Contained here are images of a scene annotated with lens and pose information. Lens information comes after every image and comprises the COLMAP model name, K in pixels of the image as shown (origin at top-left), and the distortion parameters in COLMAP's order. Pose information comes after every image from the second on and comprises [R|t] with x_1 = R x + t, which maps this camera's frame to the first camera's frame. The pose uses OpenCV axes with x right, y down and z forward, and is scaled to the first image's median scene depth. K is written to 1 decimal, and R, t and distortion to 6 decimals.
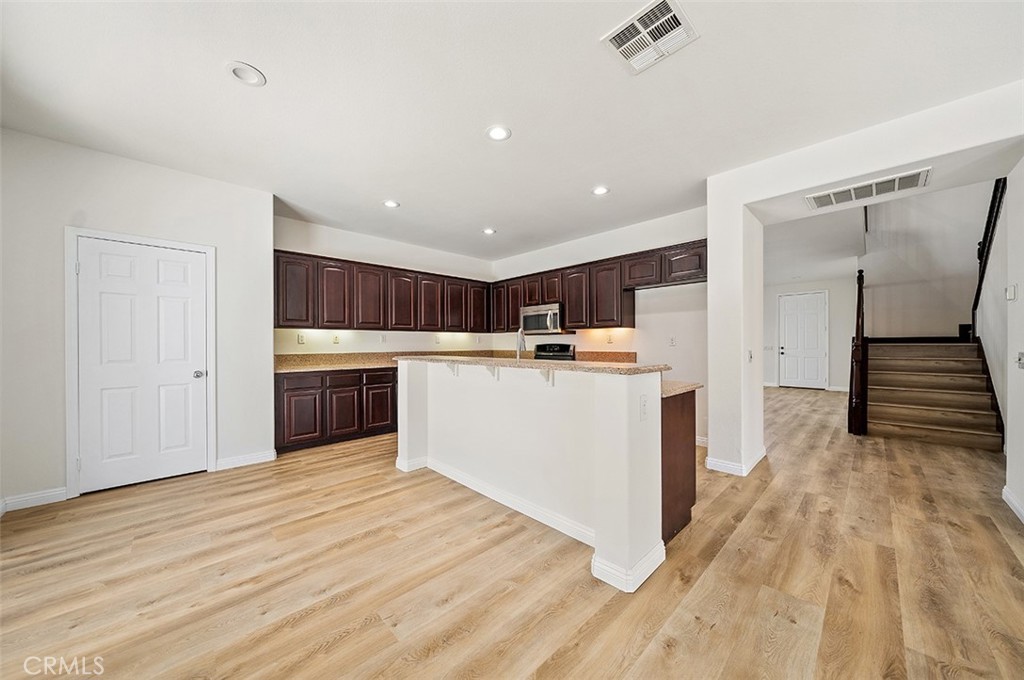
lens RADIAL K [[354.3, 0, 509.7], [0, 354.3, 346.5], [0, 0, 1]] dist [-0.004146, 0.000255]
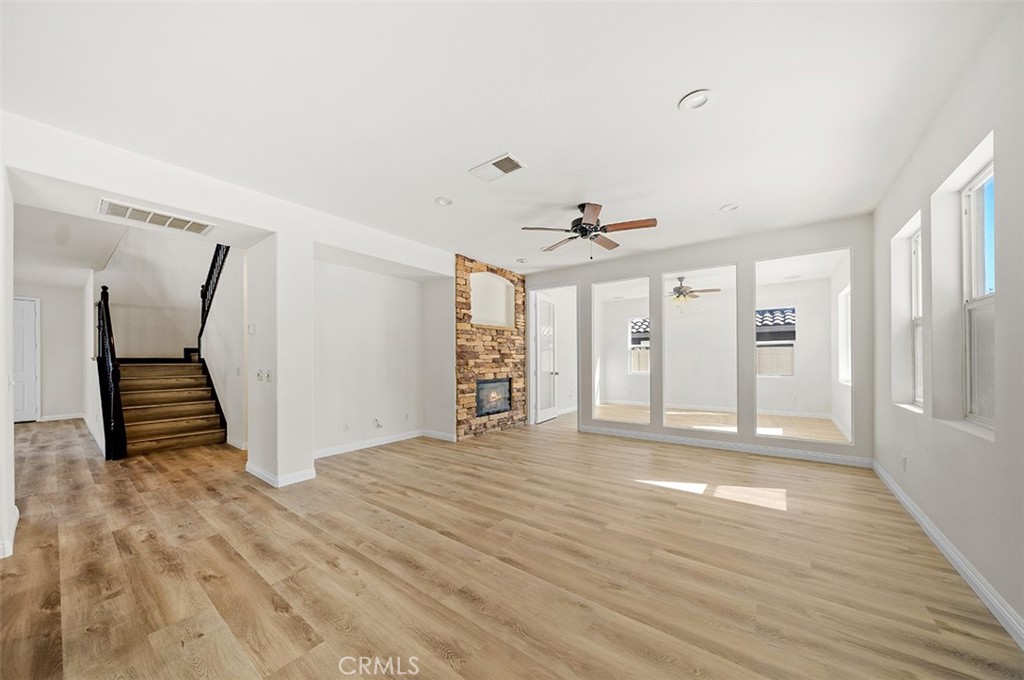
lens RADIAL K [[354.3, 0, 508.7], [0, 354.3, 357.9], [0, 0, 1]] dist [-0.004146, 0.000255]
pose [[-0.152358, 0.010701, 0.988267, -0.209557], [0.013305, 0.999873, -0.008775, -0.004884], [-0.988236, 0.011812, -0.152481, 0.151726]]
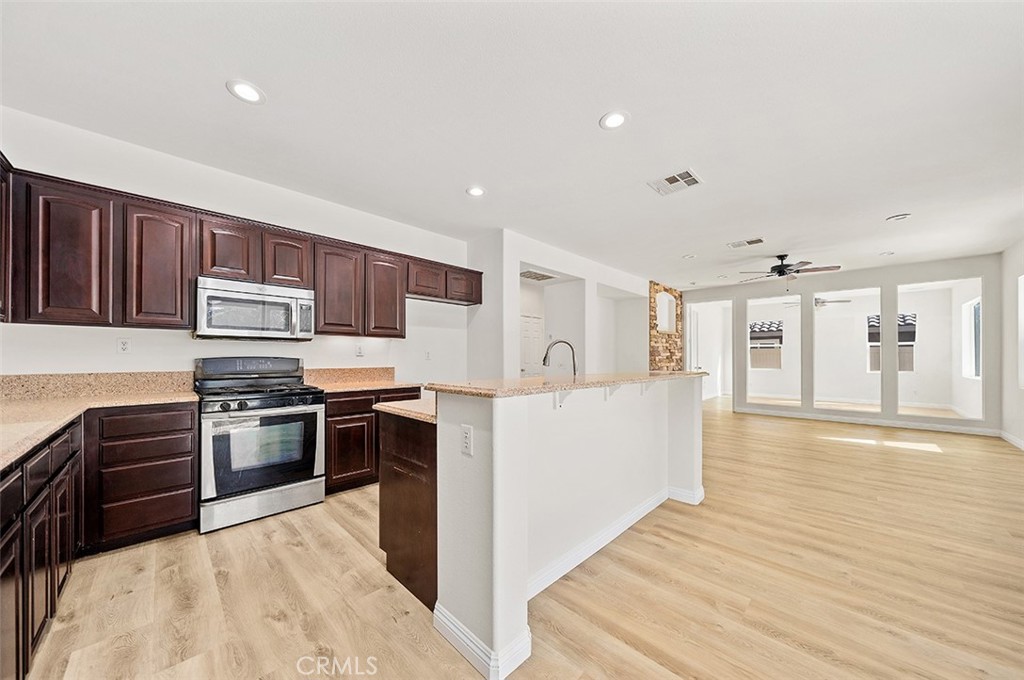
lens RADIAL K [[354.3, 0, 507.7], [0, 354.3, 354.7], [0, 0, 1]] dist [-0.004146, 0.000255]
pose [[-0.028870, 0.011640, 0.999515, -0.926880], [0.007026, 0.999910, -0.011442, -0.006635], [-0.999558, 0.006692, -0.028949, 1.320776]]
